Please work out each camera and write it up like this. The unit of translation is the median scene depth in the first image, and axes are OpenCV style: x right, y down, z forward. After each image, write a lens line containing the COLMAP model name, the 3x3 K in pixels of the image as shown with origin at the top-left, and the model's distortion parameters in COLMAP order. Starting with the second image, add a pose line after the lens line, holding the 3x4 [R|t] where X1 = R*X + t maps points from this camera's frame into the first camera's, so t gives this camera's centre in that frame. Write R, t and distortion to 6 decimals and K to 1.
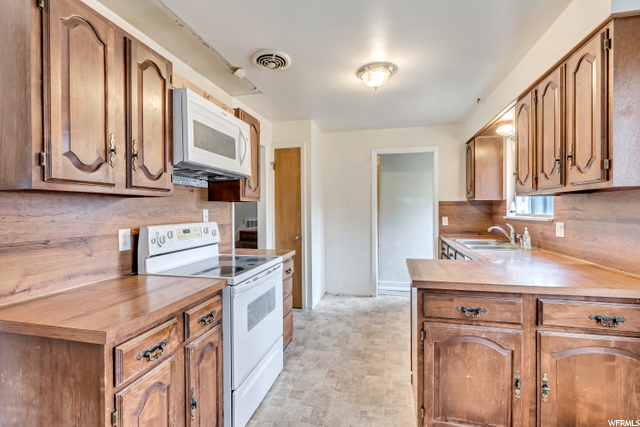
lens RADIAL K [[294.5, 0, 318.5], [0, 294.5, 212.1], [0, 0, 1]] dist [-0.009397, 0.000180]
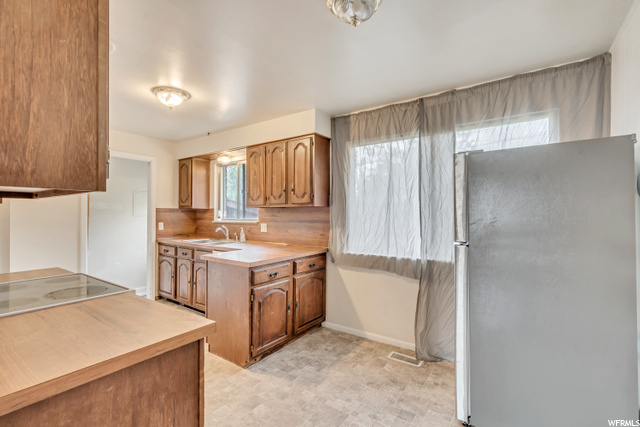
lens RADIAL K [[294.5, 0, 316.3], [0, 294.5, 213.4], [0, 0, 1]] dist [-0.009397, 0.000180]
pose [[0.371293, 0.007359, 0.928487, -0.713185], [0.005142, 0.999937, -0.009982, -0.005918], [-0.928502, 0.008480, 0.371232, 0.077266]]
